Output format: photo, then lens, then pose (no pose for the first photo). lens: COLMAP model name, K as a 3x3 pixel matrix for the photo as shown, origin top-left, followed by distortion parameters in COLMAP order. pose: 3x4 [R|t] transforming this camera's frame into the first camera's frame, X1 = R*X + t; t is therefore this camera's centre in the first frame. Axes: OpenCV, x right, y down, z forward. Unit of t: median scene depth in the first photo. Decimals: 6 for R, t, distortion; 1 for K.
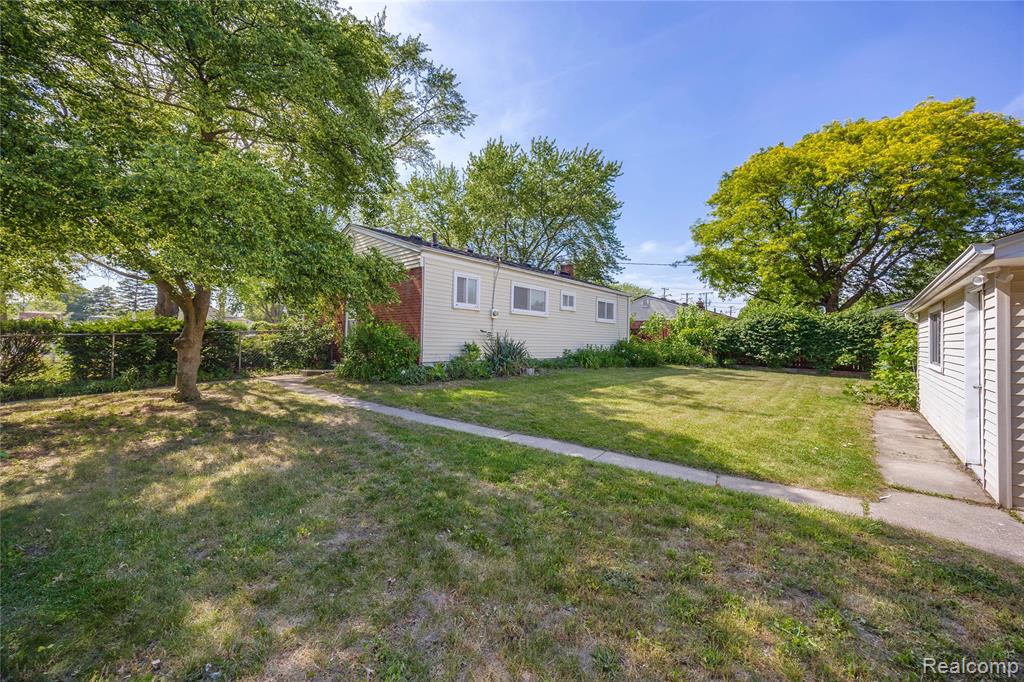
lens RADIAL K [[390.8, 0, 516.6], [0, 390.8, 333.7], [0, 0, 1]] dist [-0.001051, -0.000067]
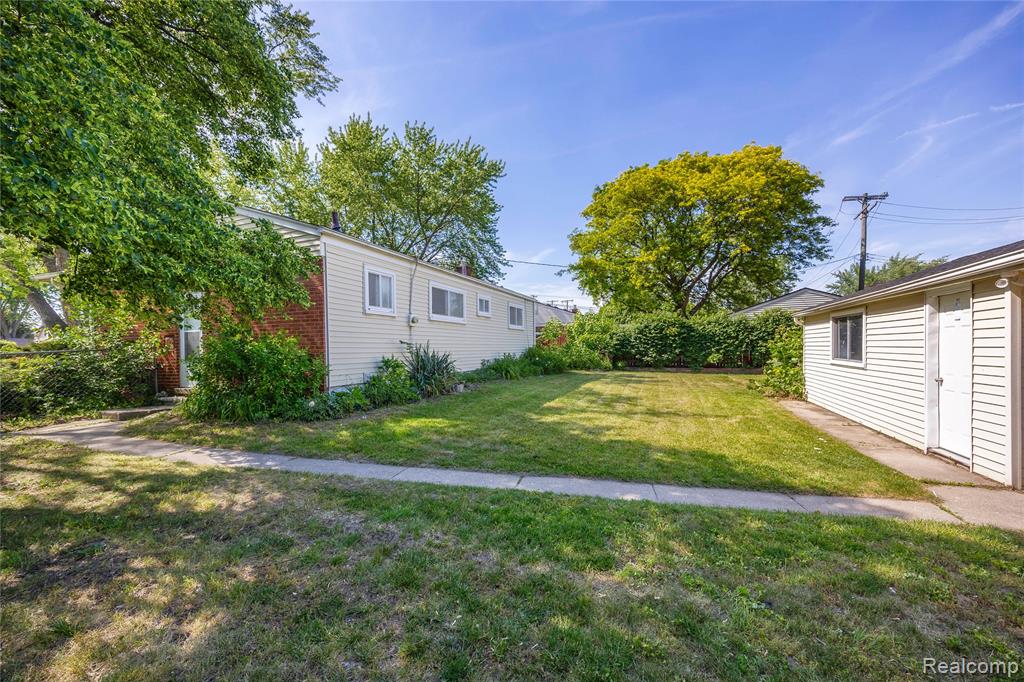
lens RADIAL K [[396.8, 0, 530.2], [0, 396.8, 353.6], [0, 0, 1]] dist [-0.002128, -0.000137]
pose [[0.929229, -0.038327, 0.367512, -0.101199], [0.027002, 0.998990, 0.035910, -0.004180], [-0.368517, -0.023445, 0.929325, 0.106639]]
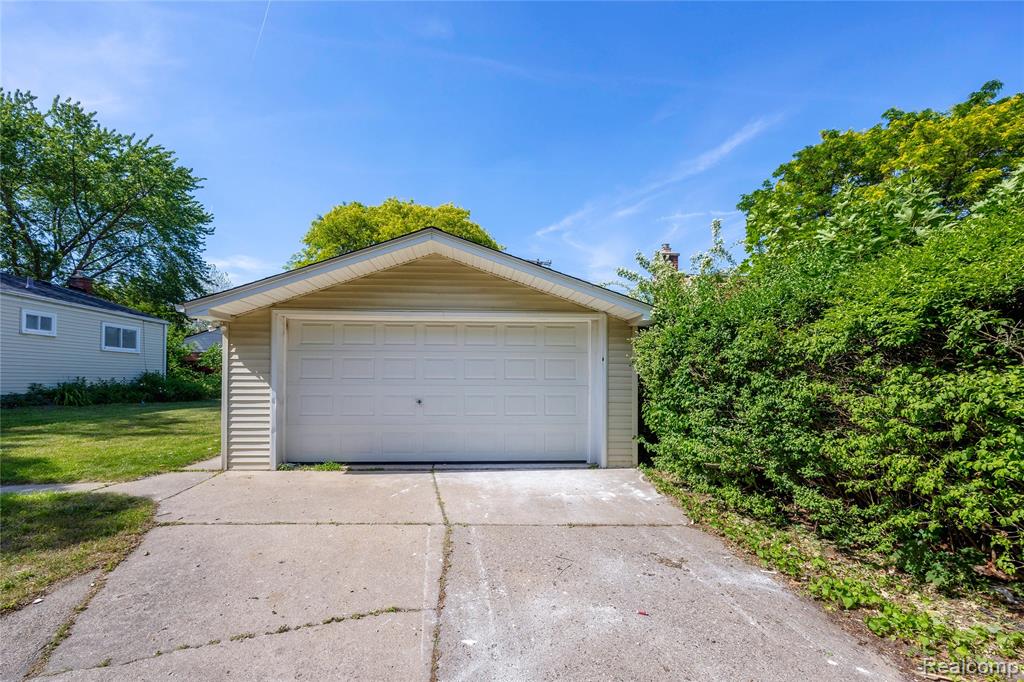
lens RADIAL K [[402.0, 0, 490.9], [0, 402.0, 367.8], [0, 0, 1]] dist [-0.001760, 0.000004]
pose [[0.708946, 0.002783, 0.705257, 0.195857], [-0.004602, 0.999989, 0.000680, 0.003270], [-0.705248, -0.003727, 0.708951, -0.221803]]
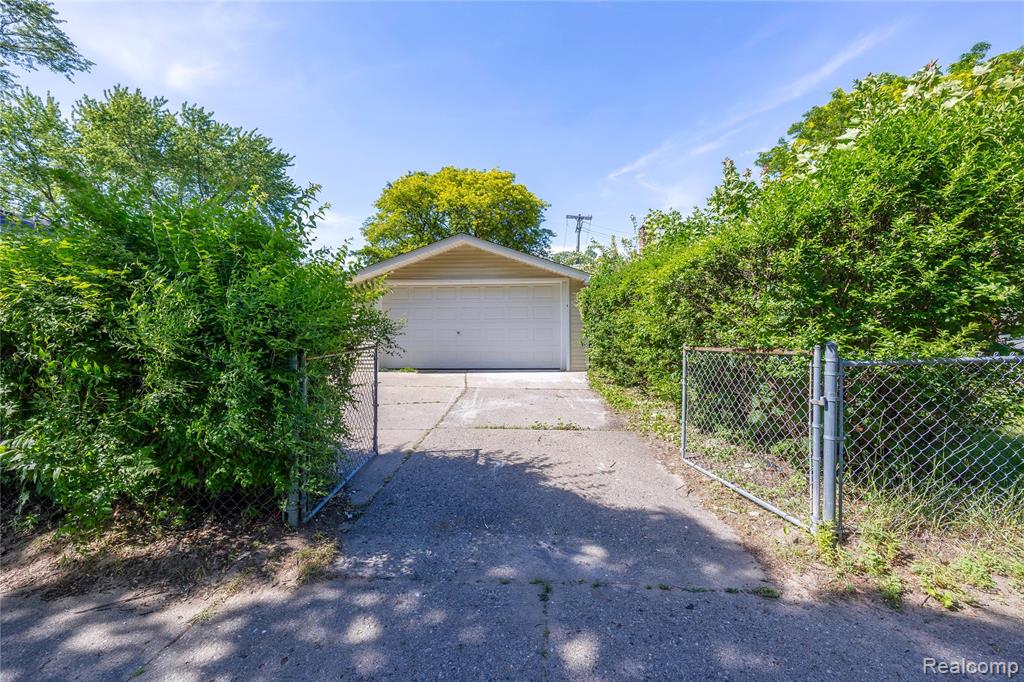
lens RADIAL K [[410.9, 0, 513.5], [0, 410.9, 324.2], [0, 0, 1]] dist [-0.001804, -0.000280]
pose [[0.780201, -0.014313, 0.625365, 0.075686], [0.006717, 0.999872, 0.014504, 0.013727], [-0.625493, -0.007116, 0.780197, -0.469003]]
